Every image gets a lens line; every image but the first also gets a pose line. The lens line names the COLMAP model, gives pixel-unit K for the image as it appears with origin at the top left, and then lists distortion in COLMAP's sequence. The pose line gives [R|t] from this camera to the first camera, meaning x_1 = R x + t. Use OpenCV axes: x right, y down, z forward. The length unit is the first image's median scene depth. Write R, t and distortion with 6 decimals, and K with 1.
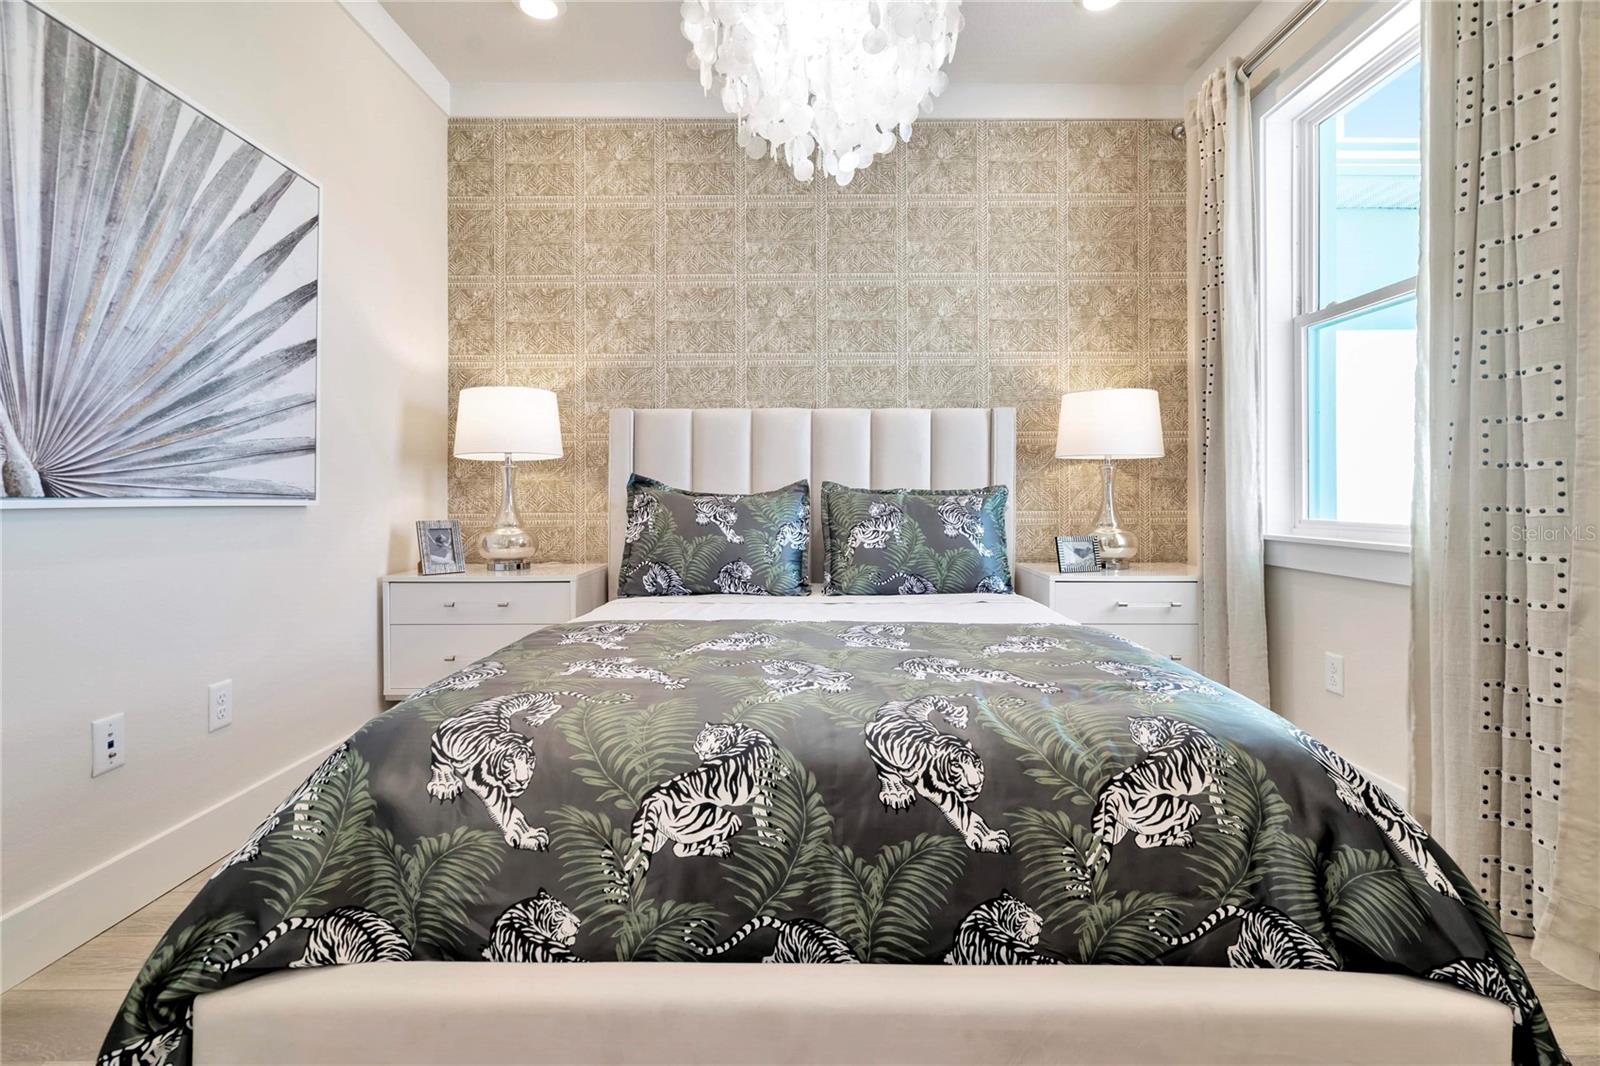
lens RADIAL K [[743.5, 0, 800.3], [0, 743.5, 493.7], [0, 0, 1]] dist [-0.002386, 0.001100]
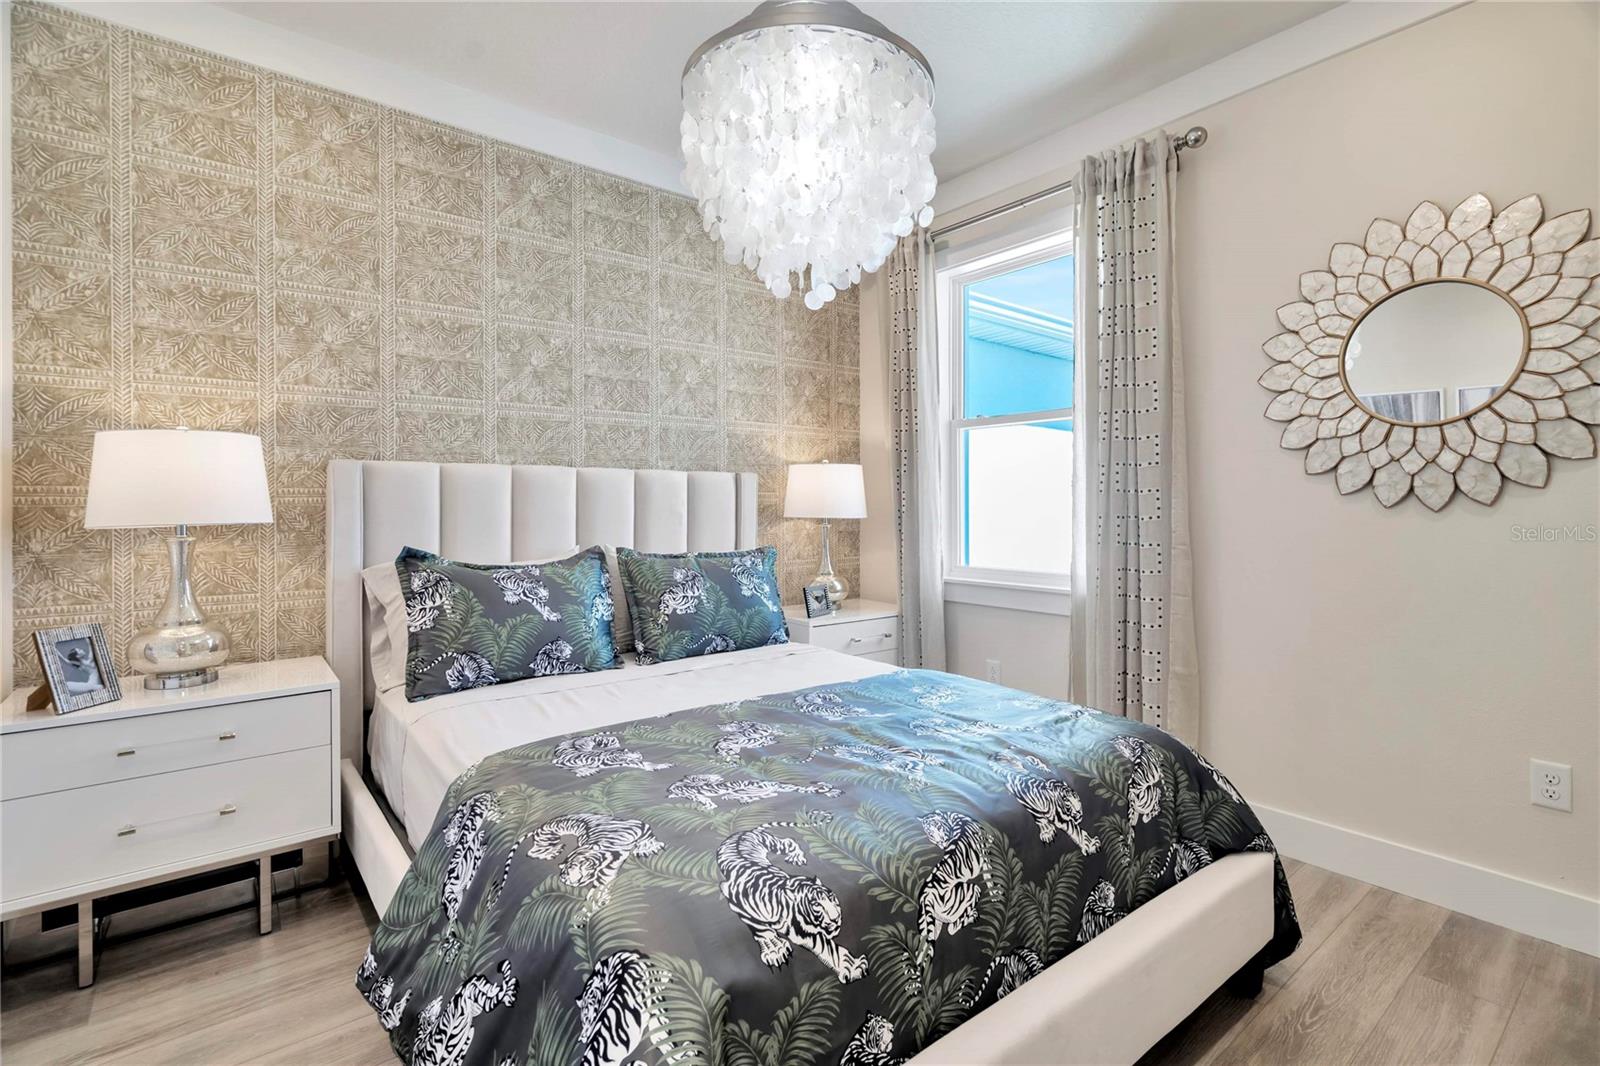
lens RADIAL K [[741.9, 0, 799.7], [0, 741.9, 509.4], [0, 0, 1]] dist [-0.001336, 0.001078]
pose [[0.780448, -0.003545, 0.625211, -0.419967], [0.000851, 0.999989, 0.004609, -0.075841], [-0.625220, -0.003065, 0.780443, 0.088221]]
